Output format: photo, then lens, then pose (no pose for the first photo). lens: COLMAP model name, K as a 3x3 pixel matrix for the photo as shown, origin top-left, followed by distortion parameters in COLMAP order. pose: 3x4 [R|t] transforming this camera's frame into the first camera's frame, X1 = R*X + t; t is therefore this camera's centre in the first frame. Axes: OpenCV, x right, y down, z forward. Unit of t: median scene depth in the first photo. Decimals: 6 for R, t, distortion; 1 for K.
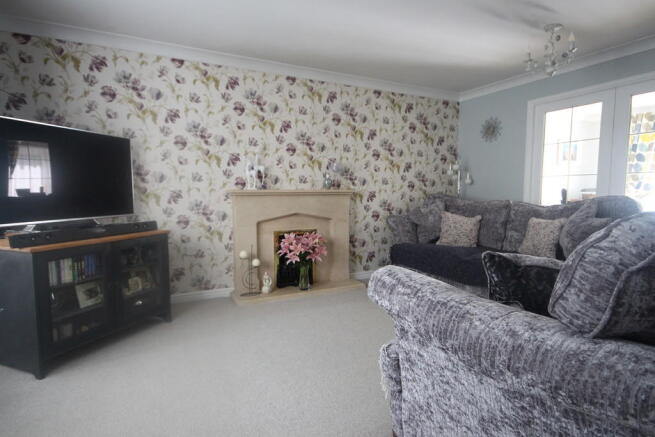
lens RADIAL K [[354.6, 0, 327.8], [0, 354.6, 218.5], [0, 0, 1]] dist [0.005472, 0.000298]
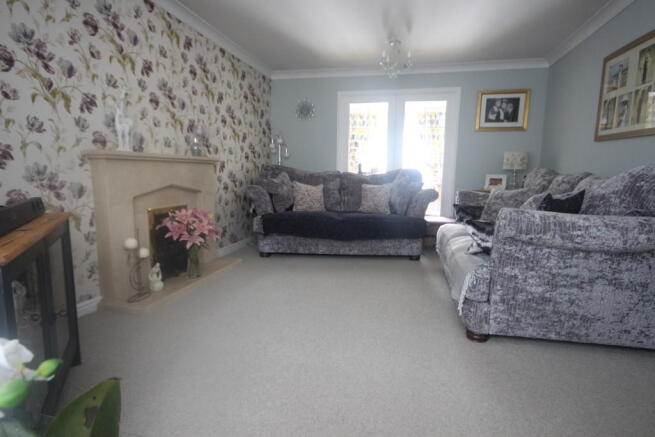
lens RADIAL K [[354.6, 0, 327.5], [0, 354.6, 219.7], [0, 0, 1]] dist [0.005472, 0.000298]
pose [[0.649447, -0.093575, 0.754627, -0.450463], [0.047288, 0.995449, 0.082741, 0.012745], [-0.758935, -0.018051, 0.650916, 0.215132]]
